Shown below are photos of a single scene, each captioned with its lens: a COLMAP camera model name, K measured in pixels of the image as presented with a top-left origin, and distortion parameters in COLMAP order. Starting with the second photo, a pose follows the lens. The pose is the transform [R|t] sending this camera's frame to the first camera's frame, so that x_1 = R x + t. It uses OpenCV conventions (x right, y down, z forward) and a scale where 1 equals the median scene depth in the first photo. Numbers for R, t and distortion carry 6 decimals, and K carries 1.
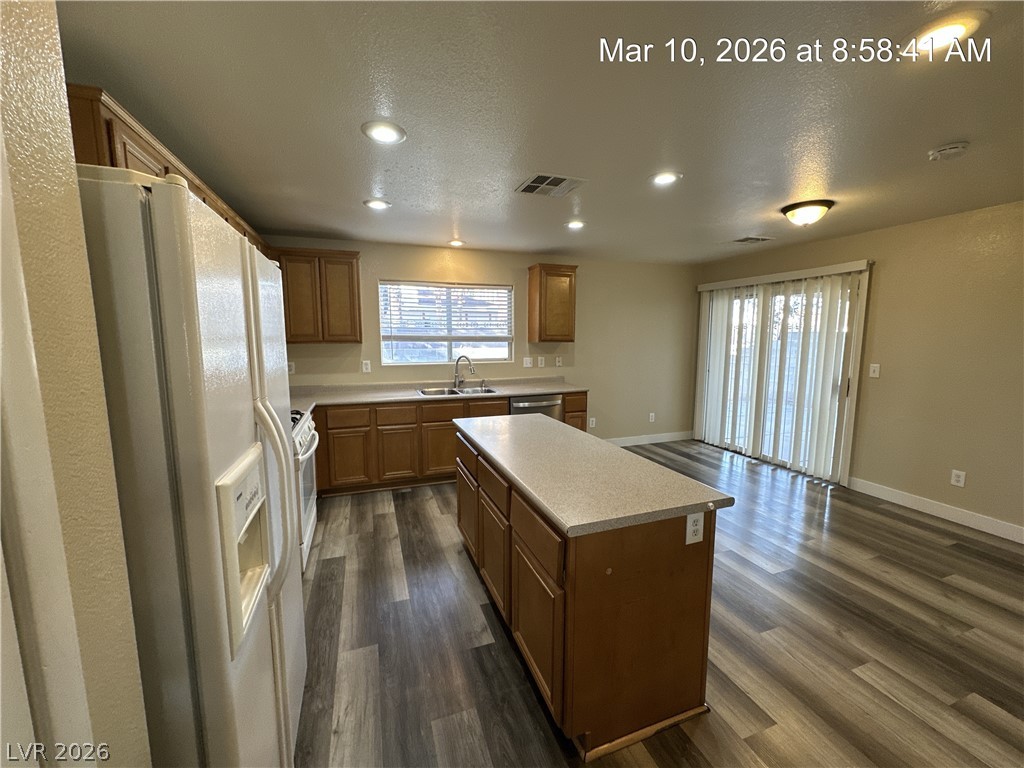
lens RADIAL K [[407.2, 0, 513.3], [0, 407.2, 384.8], [0, 0, 1]] dist [-0.001764, 0.000438]
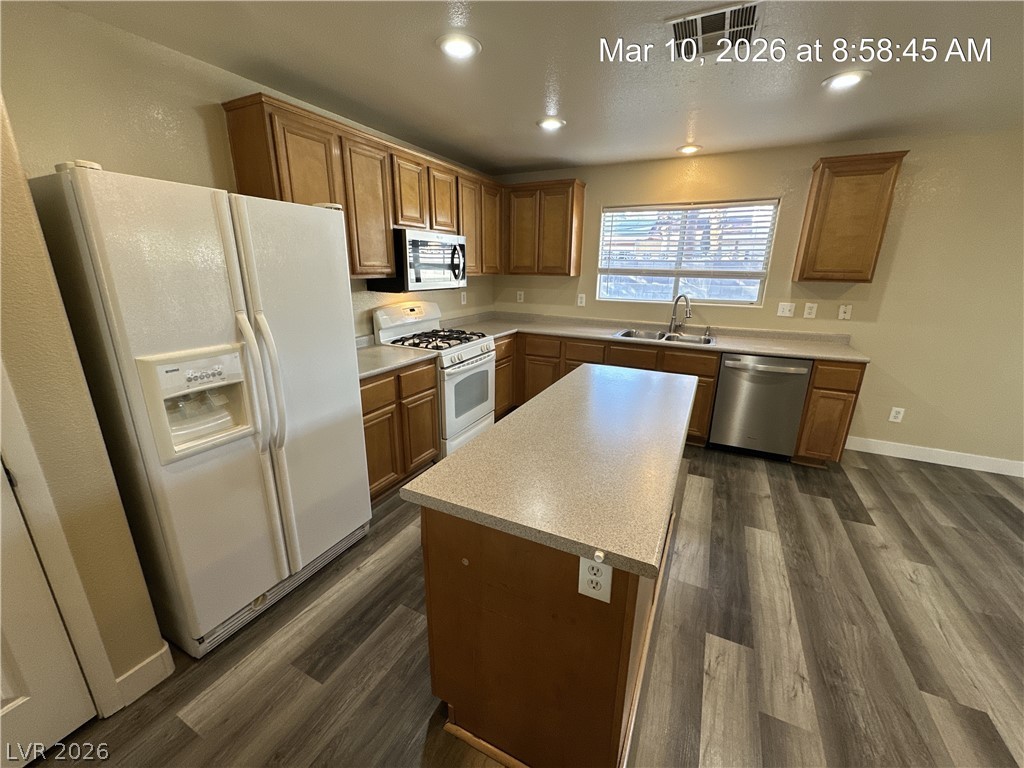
lens RADIAL K [[407.2, 0, 512.0], [0, 407.2, 384.9], [0, 0, 1]] dist [-0.001764, 0.000438]
pose [[0.688416, 0.210287, -0.694163, 0.263041], [-0.098622, 0.975300, 0.197647, -0.022775], [0.718579, -0.067604, 0.692151, 0.169681]]
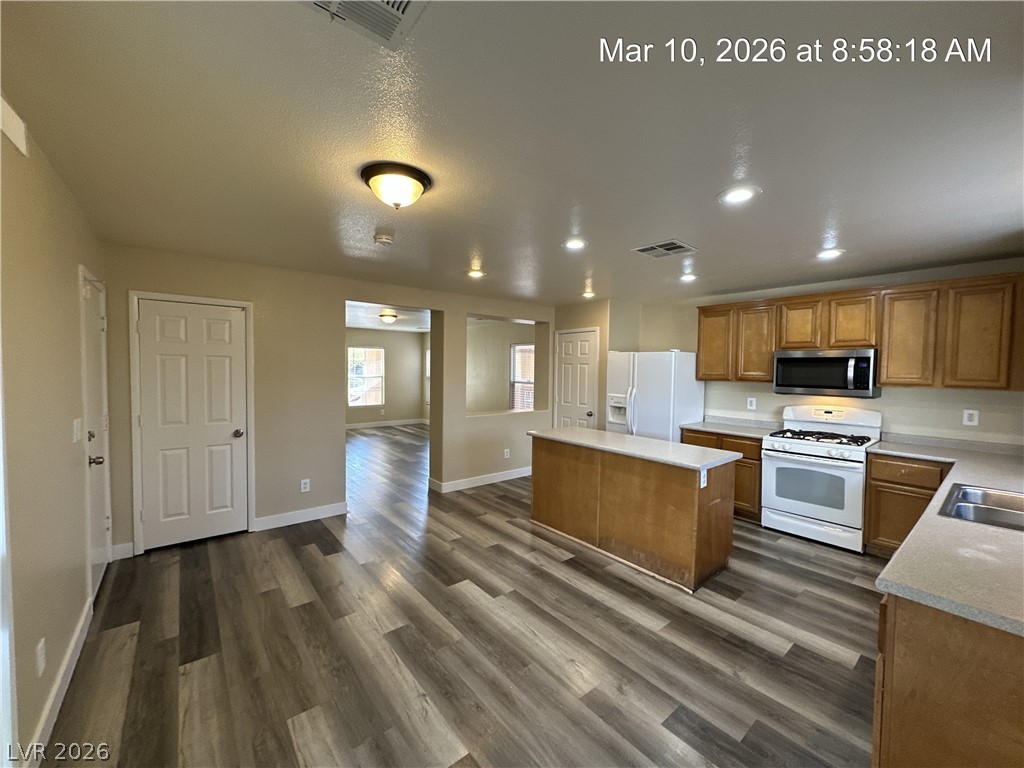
lens RADIAL K [[407.2, 0, 512.4], [0, 407.2, 383.9], [0, 0, 1]] dist [-0.001764, 0.000438]
pose [[-0.944214, 0.001441, -0.329330, 0.539926], [-0.052179, 0.986705, 0.153919, -0.159723], [0.325173, 0.162517, -0.931585, 1.217938]]
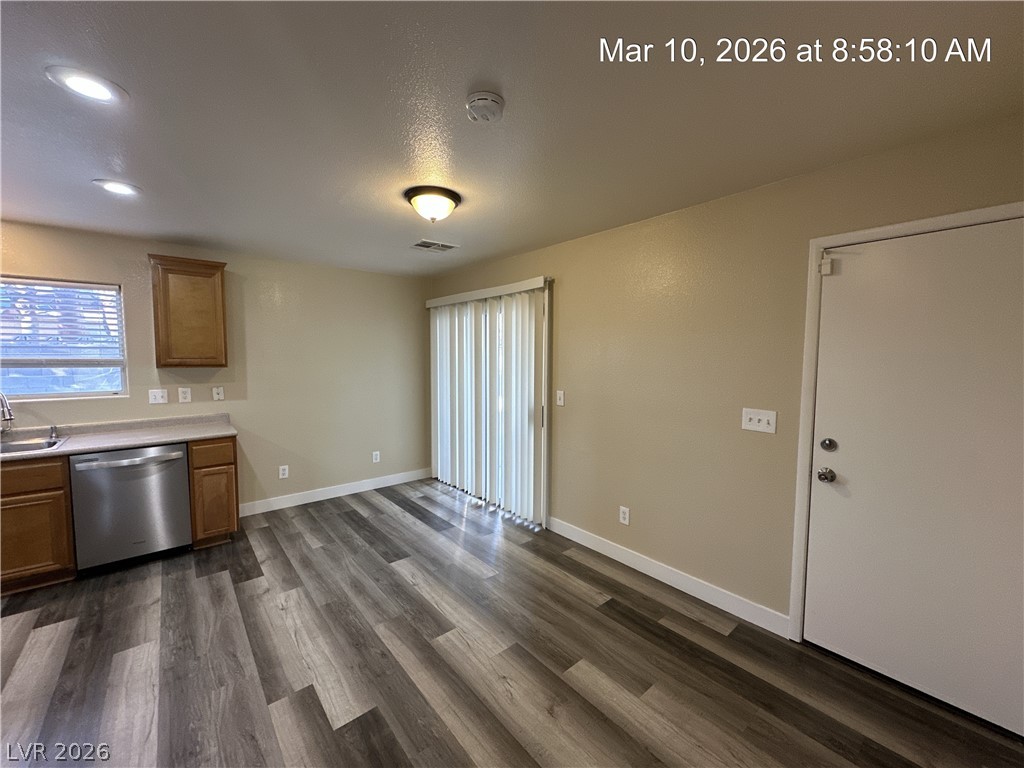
lens RADIAL K [[407.2, 0, 513.4], [0, 407.2, 383.5], [0, 0, 1]] dist [-0.001764, 0.000438]
pose [[0.936611, -0.018974, 0.349857, 0.413847], [0.037539, 0.998219, -0.046360, -0.025585], [-0.348354, 0.056554, 0.935655, 0.160911]]
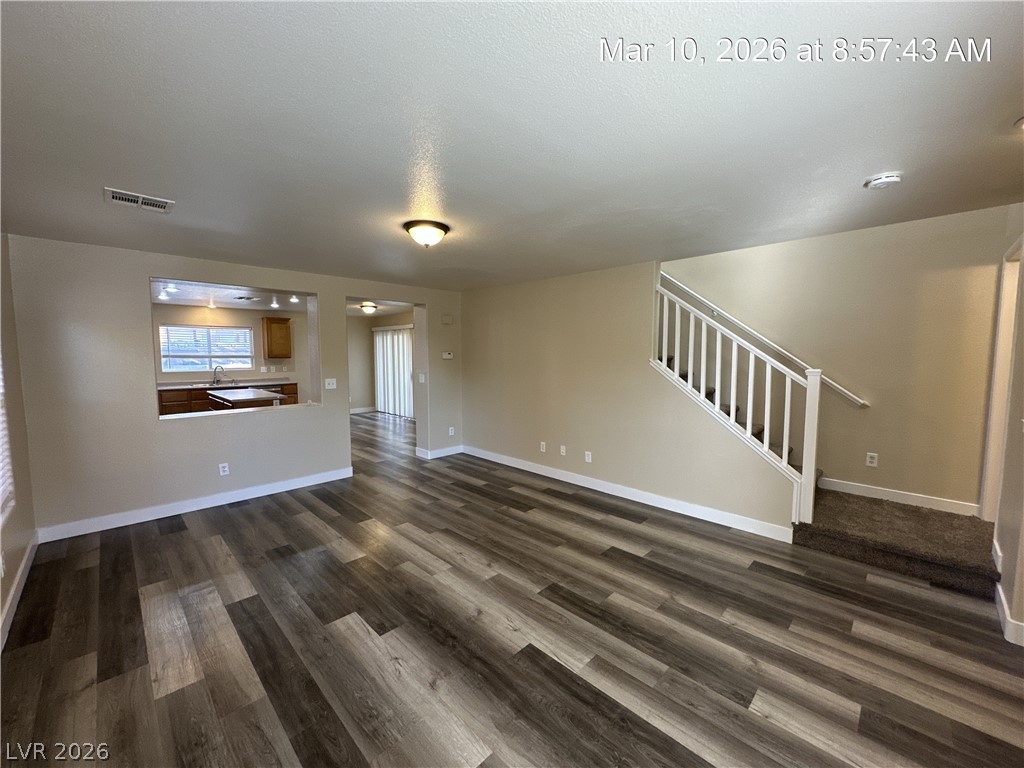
lens RADIAL K [[407.2, 0, 513.3], [0, 407.2, 383.1], [0, 0, 1]] dist [-0.001764, 0.000438]
pose [[0.902044, -0.032509, 0.430418, 0.291547], [0.052247, 0.998051, -0.034115, 0.142007], [-0.428470, 0.053261, 0.901985, -1.256289]]
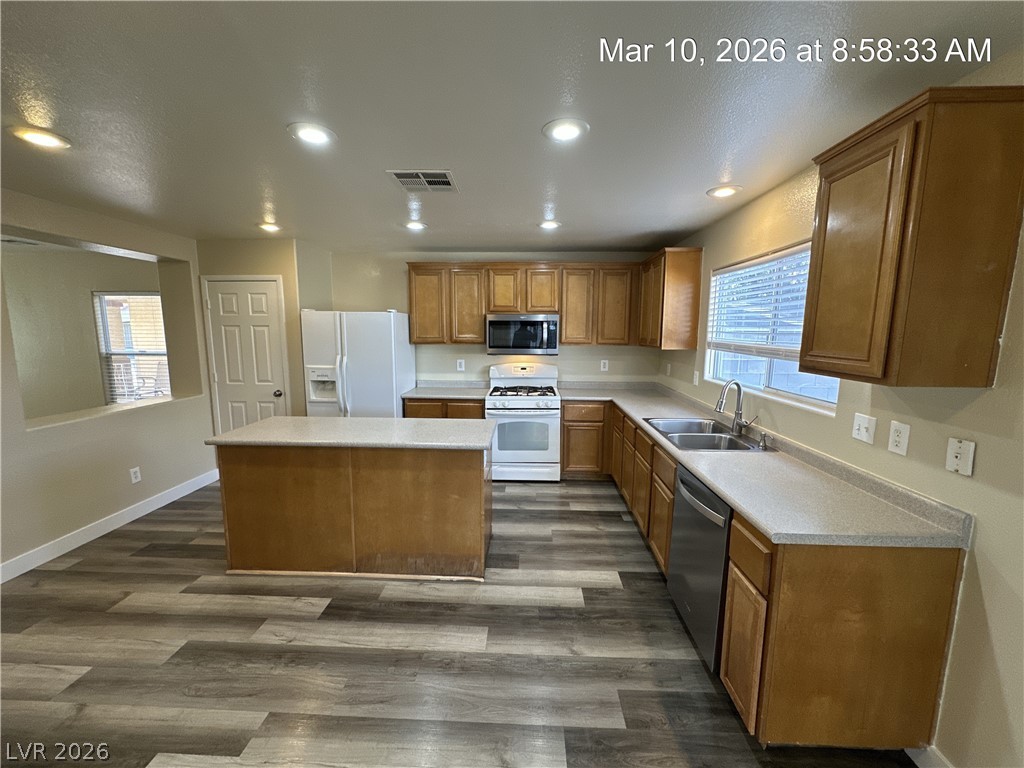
lens RADIAL K [[407.2, 0, 512.6], [0, 407.2, 384.1], [0, 0, 1]] dist [-0.001764, 0.000438]
pose [[-0.379952, 0.121858, -0.916945, 0.552986], [-0.117497, 0.976897, 0.178512, -0.138544], [0.917514, 0.175564, -0.356856, 0.958639]]
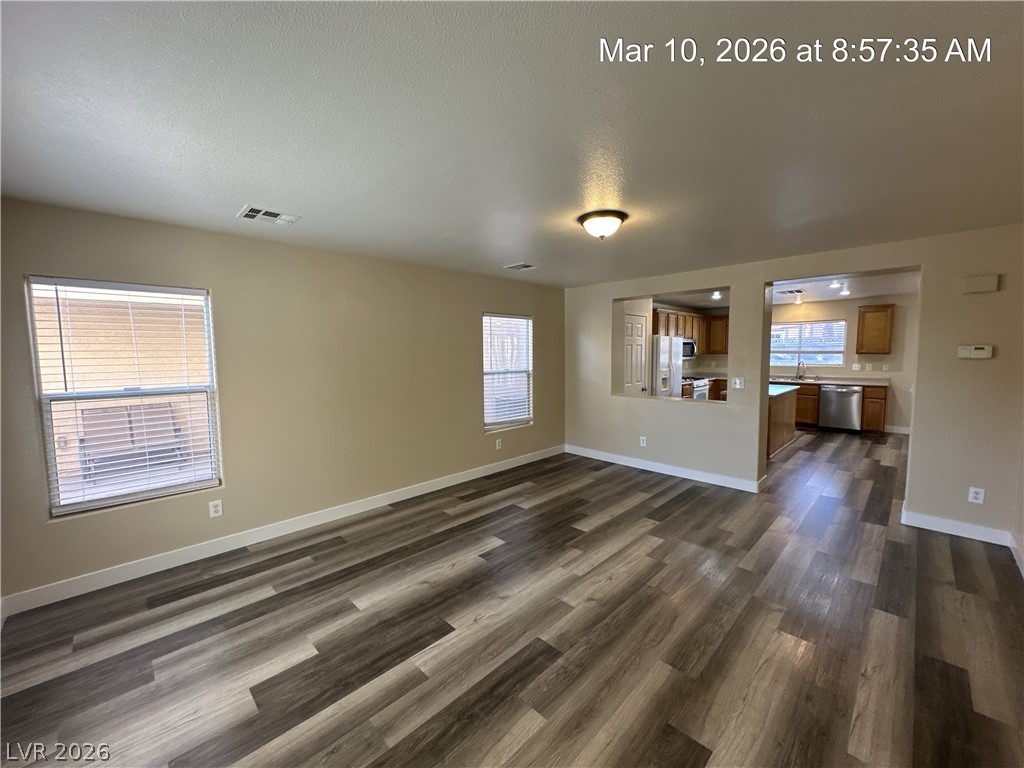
lens RADIAL K [[407.2, 0, 511.4], [0, 407.2, 387.1], [0, 0, 1]] dist [-0.001764, 0.000438]
pose [[0.427809, 0.076482, -0.900627, 1.006629], [-0.099786, 0.994319, 0.037039, 0.108277], [0.898344, 0.074025, 0.433011, -0.976881]]
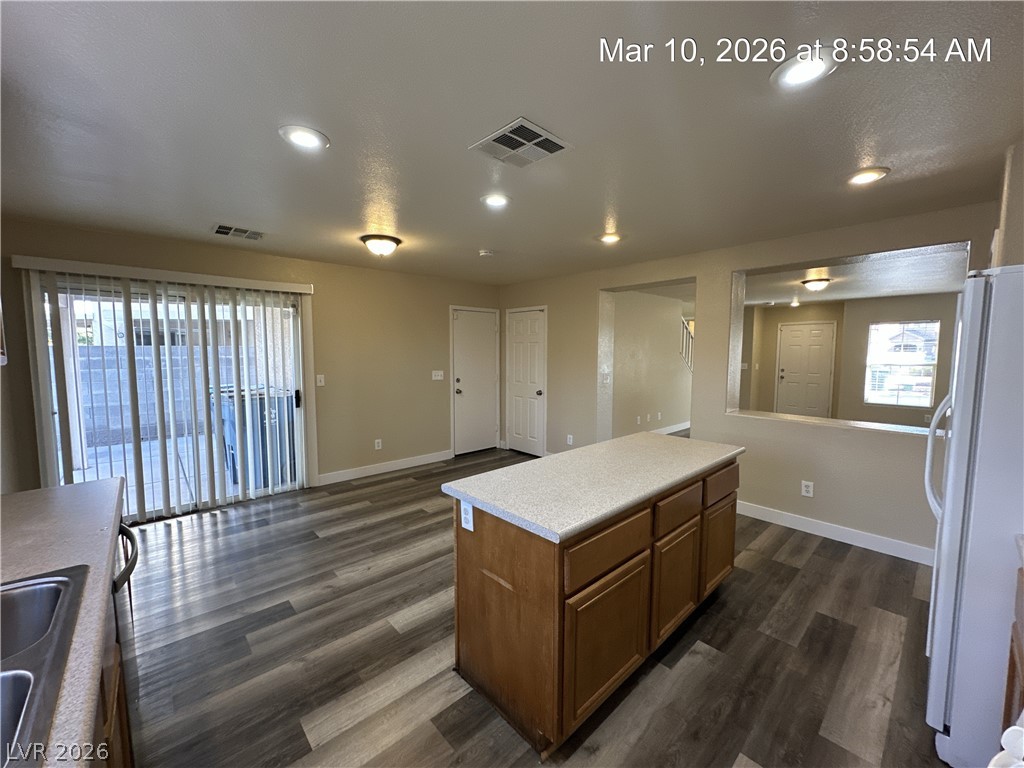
lens RADIAL K [[407.2, 0, 512.6], [0, 407.2, 381.5], [0, 0, 1]] dist [-0.001764, 0.000438]
pose [[-0.384833, -0.070444, 0.920294, -0.368704], [0.109769, 0.986514, 0.121414, -0.099878], [-0.916436, 0.147744, -0.371911, 0.814670]]
